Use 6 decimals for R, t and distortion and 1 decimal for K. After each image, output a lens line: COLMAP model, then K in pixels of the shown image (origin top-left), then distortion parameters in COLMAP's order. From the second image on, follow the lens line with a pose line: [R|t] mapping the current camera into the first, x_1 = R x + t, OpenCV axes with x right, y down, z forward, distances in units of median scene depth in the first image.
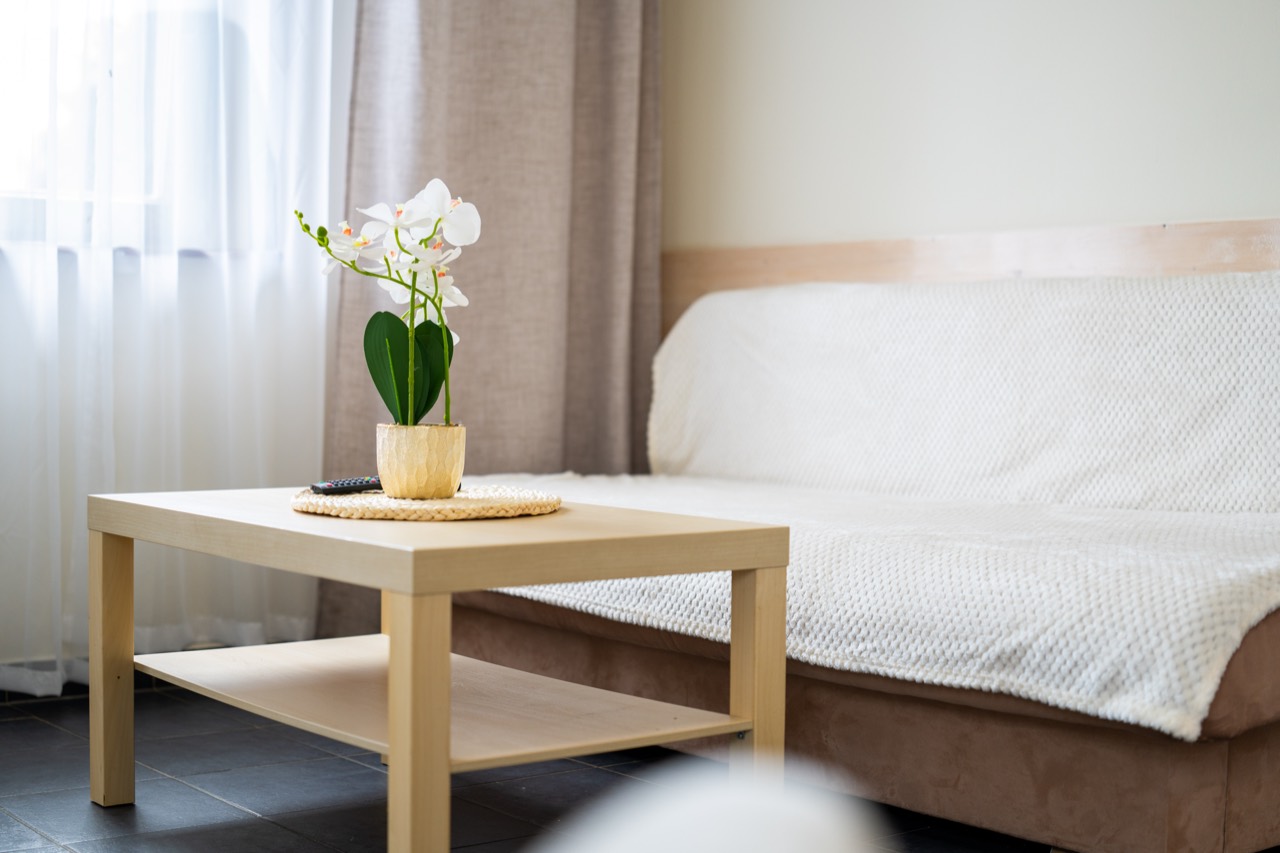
lens RADIAL K [[1896.6, 0, 640.0], [0, 1896.6, 426.5], [0, 0, 1]] dist [-0.209551, -0.010531]
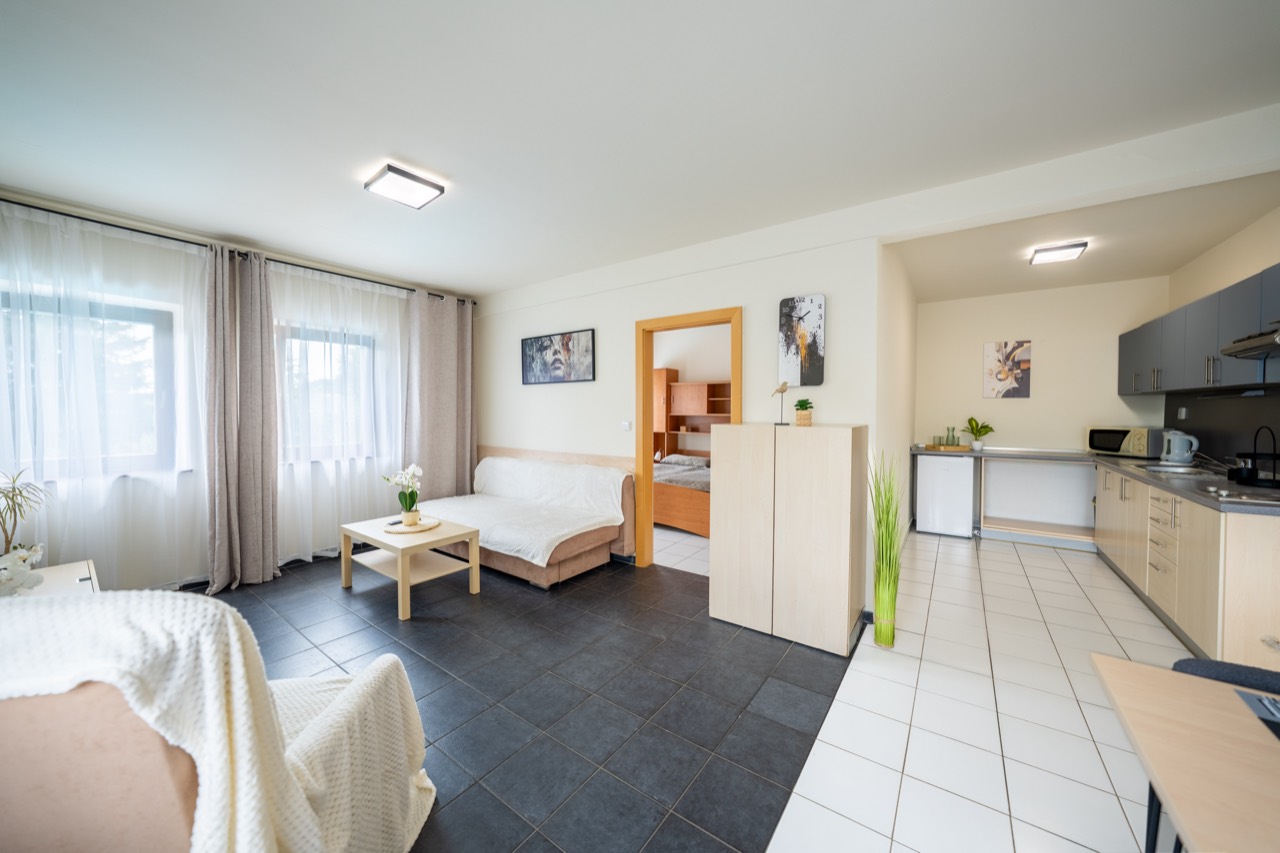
lens RADIAL K [[456.7, 0, 640.8], [0, 456.7, 422.2], [0, 0, 1]] dist [-0.026222, 0.005655]
pose [[0.964013, -0.016396, 0.265347, 0.137167], [0.015691, 0.999865, 0.004779, -0.194631], [-0.265390, -0.000444, 0.964141, -0.326258]]
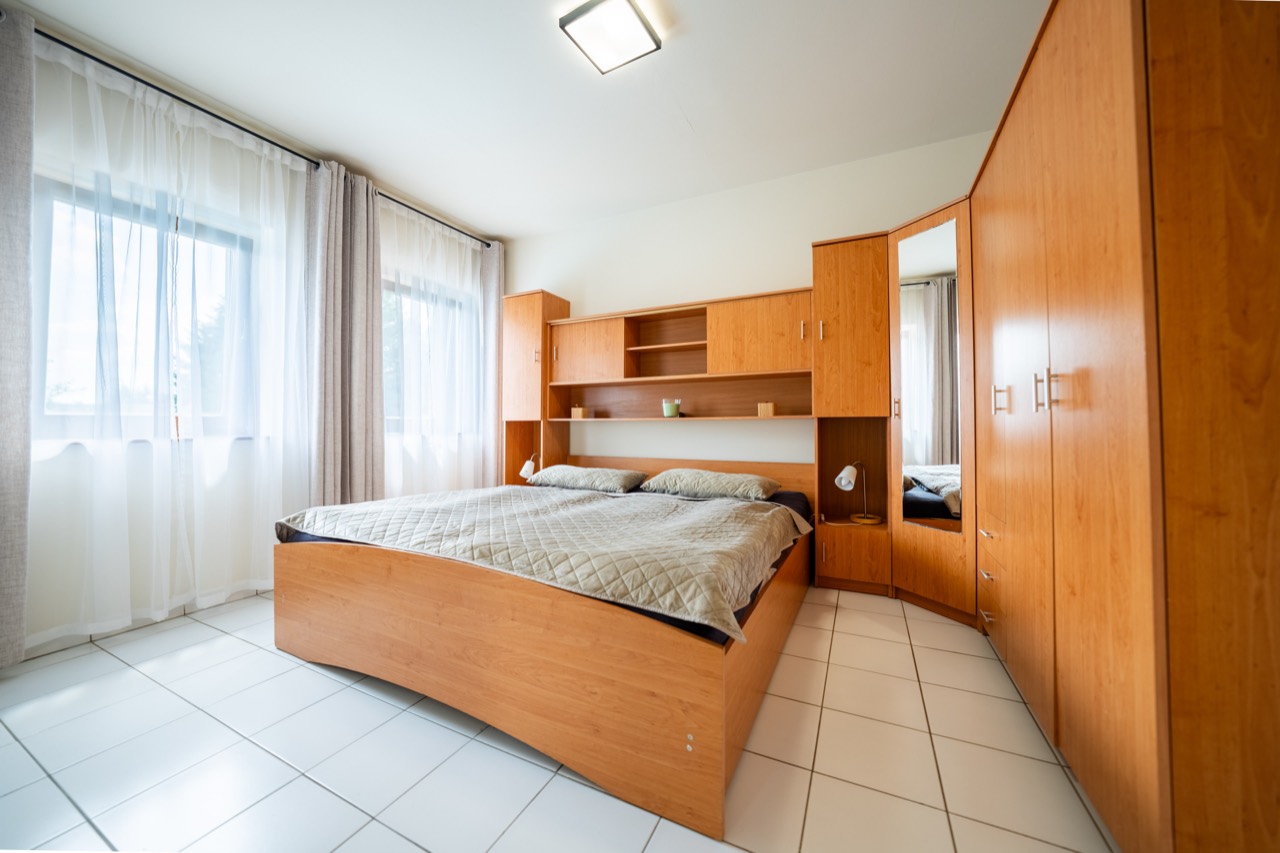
lens RADIAL K [[456.7, 0, 640.8], [0, 456.7, 422.2], [0, 0, 1]] dist [-0.026222, 0.005655]
pose [[0.910759, -0.011654, 0.412773, 0.570919], [0.025331, 0.999296, -0.027678, -0.100343], [-0.412160, 0.035664, 0.910413, 0.617339]]
